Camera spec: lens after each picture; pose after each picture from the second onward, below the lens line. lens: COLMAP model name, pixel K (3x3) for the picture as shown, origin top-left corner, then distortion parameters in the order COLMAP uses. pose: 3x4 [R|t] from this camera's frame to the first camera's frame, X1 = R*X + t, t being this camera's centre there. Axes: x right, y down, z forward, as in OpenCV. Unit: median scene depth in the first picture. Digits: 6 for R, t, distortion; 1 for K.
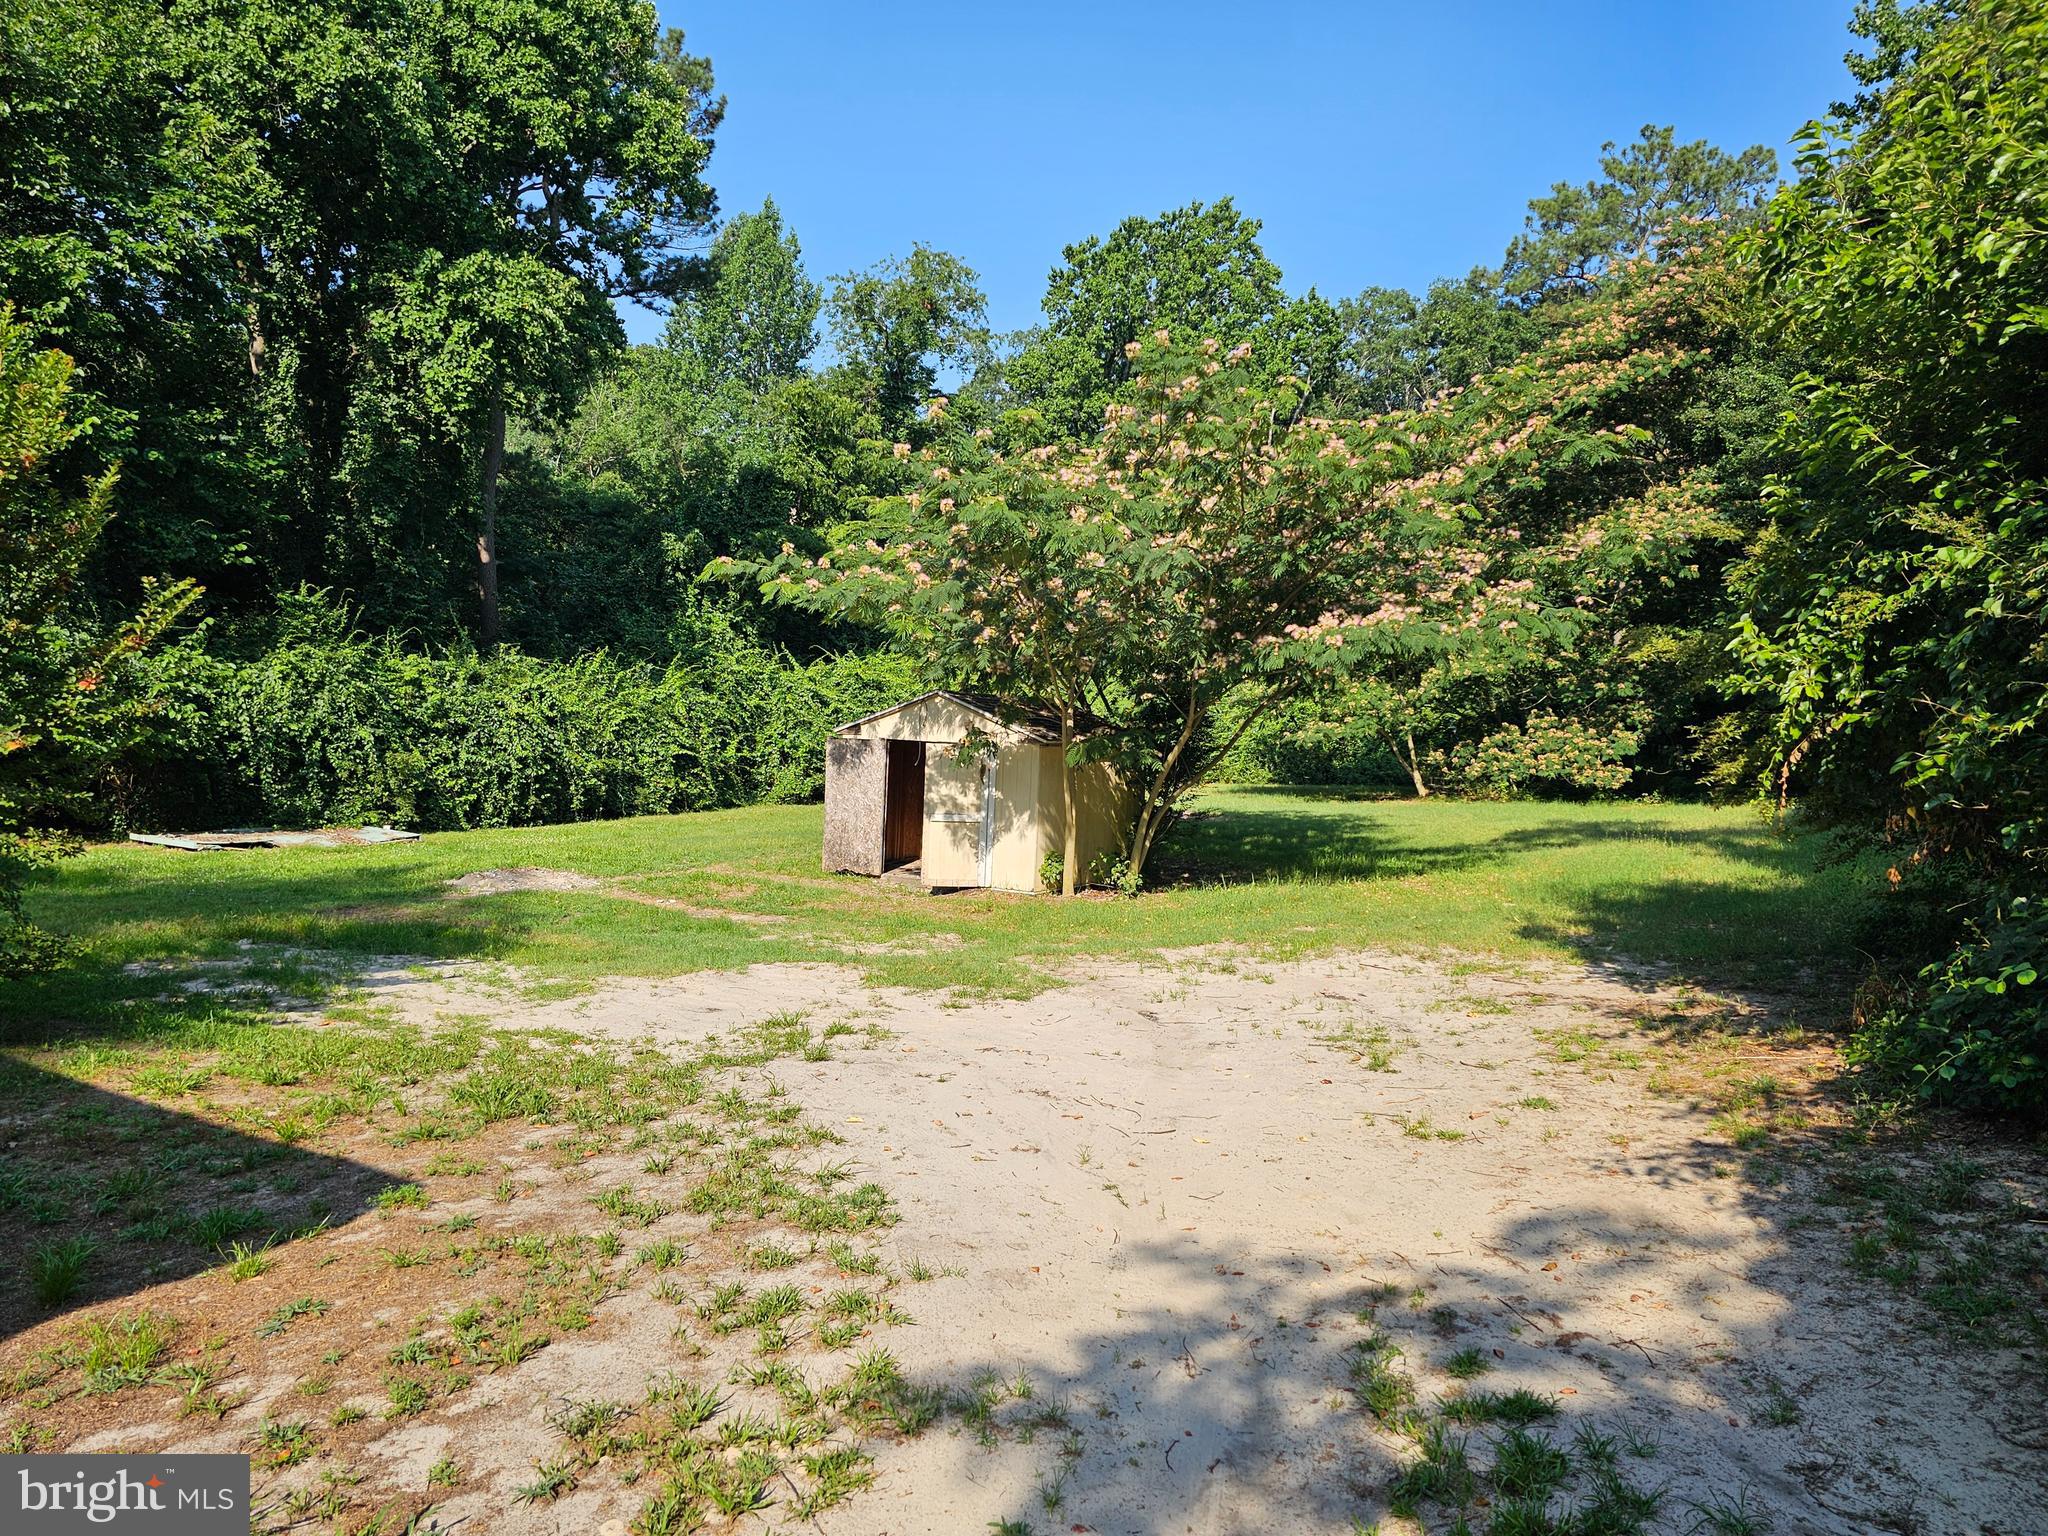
lens RADIAL K [[1378.6, 0, 1010.3], [0, 1378.6, 761.1], [0, 0, 1]] dist [0.052208, -0.041396]
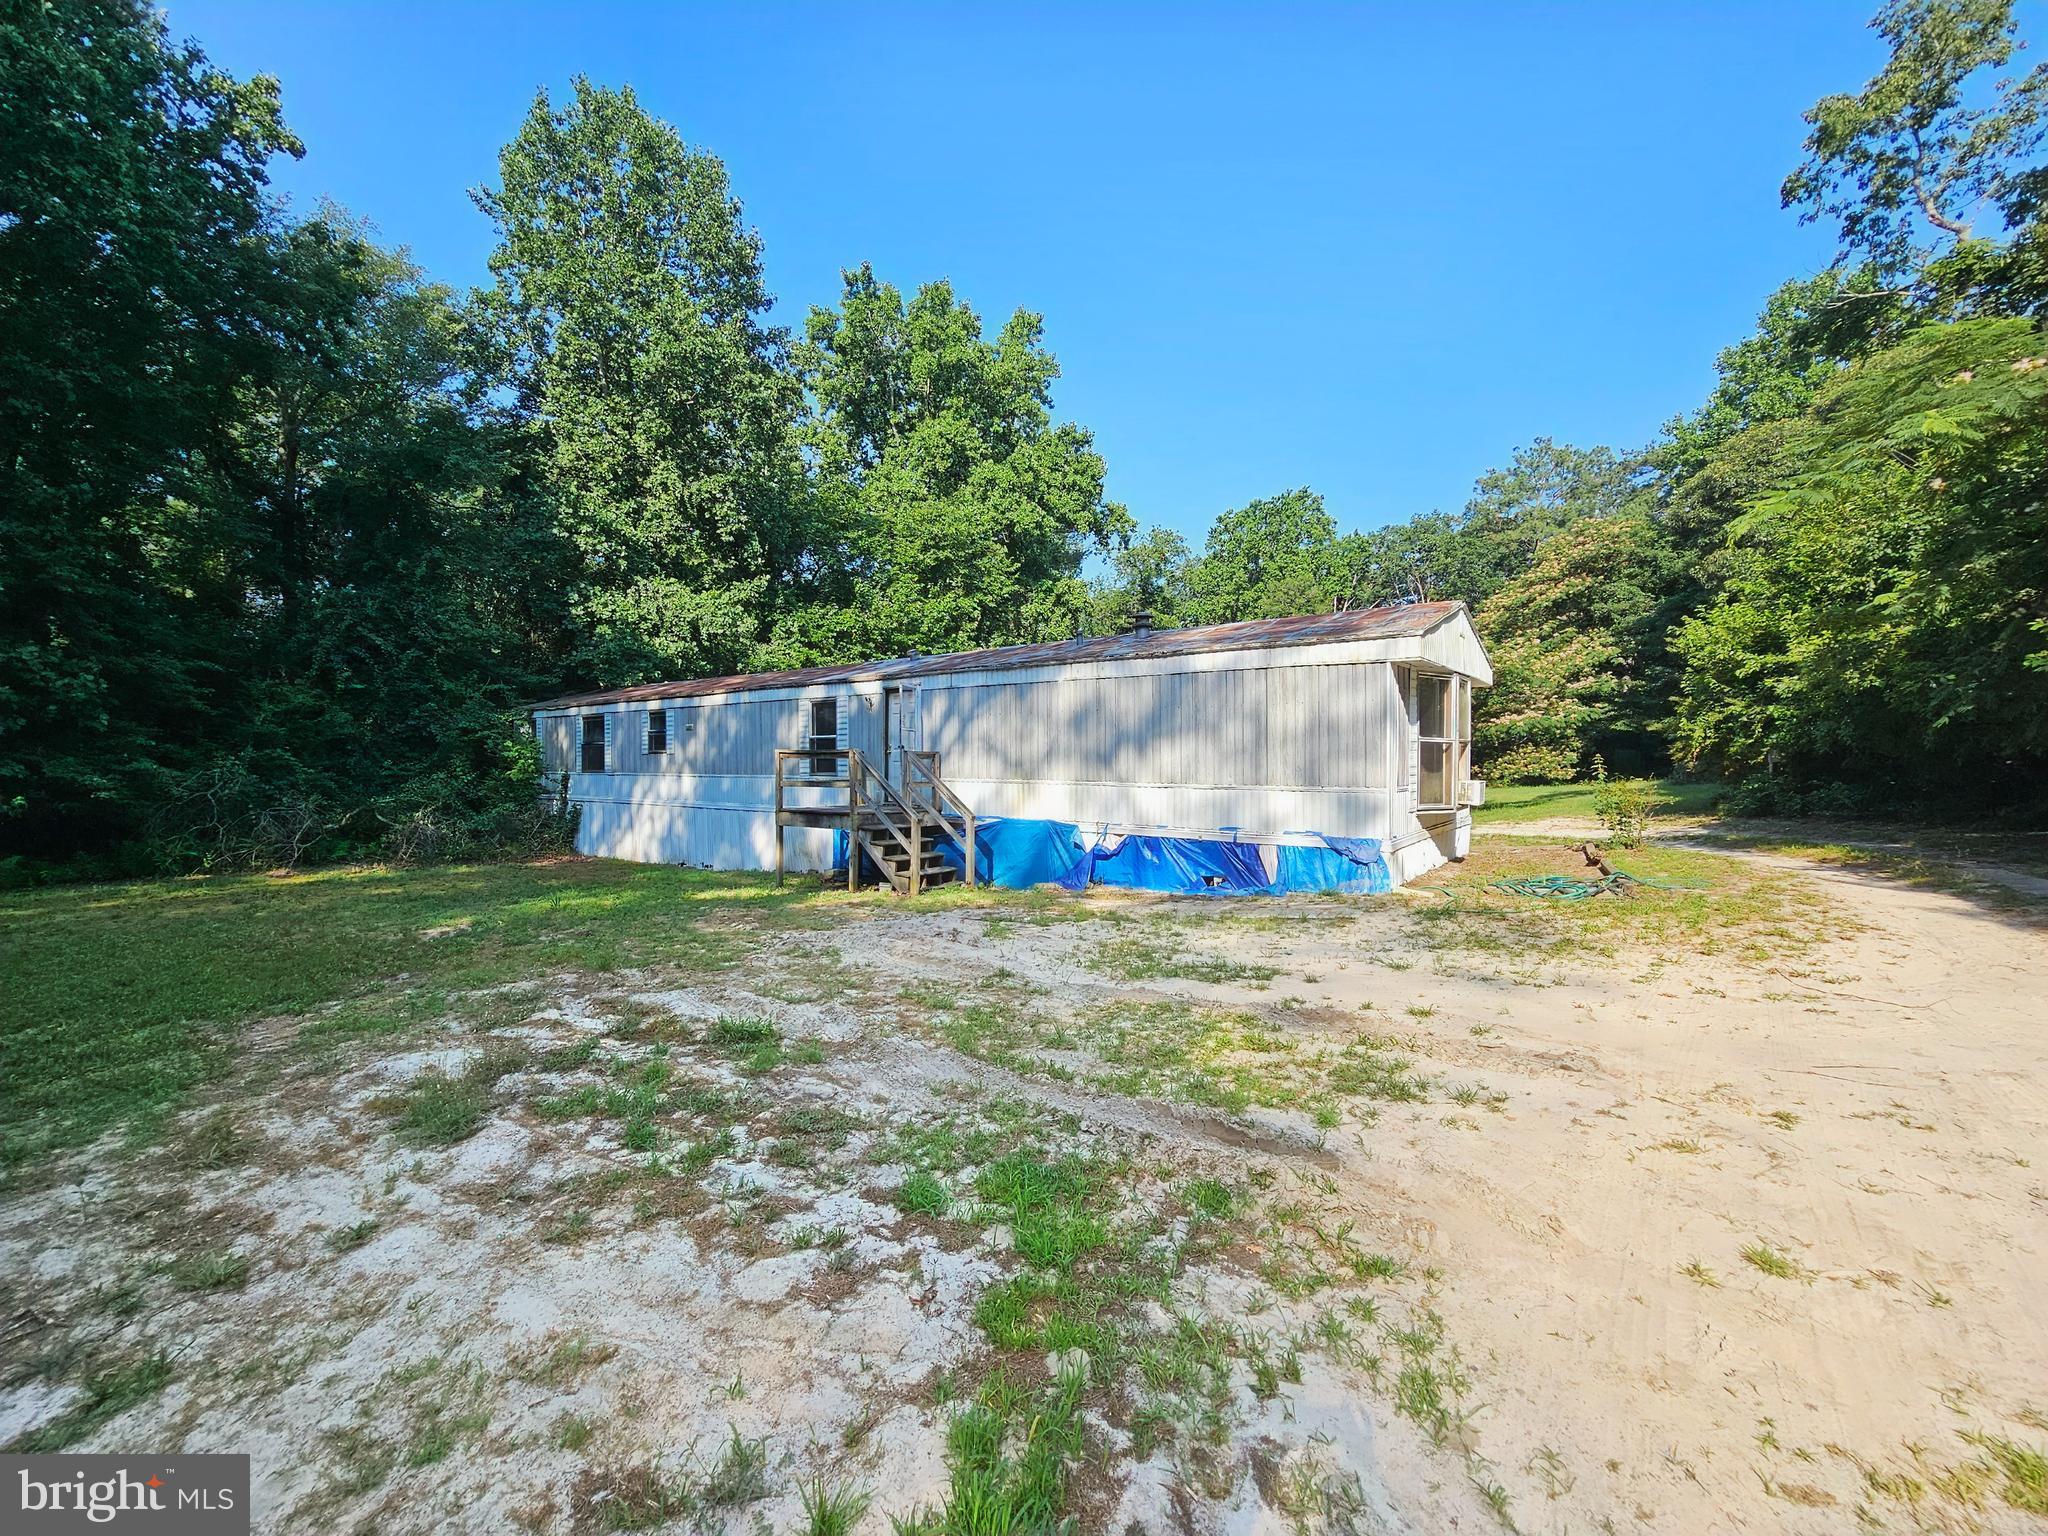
lens RADIAL K [[835.8, 0, 1027.9], [0, 835.8, 770.2], [0, 0, 1]] dist [-0.002432, -0.000056]
pose [[0.992951, -0.050561, -0.107198, -0.328404], [0.047460, 0.998383, -0.031284, 0.010213], [0.108606, 0.025976, 0.993745, -0.479496]]
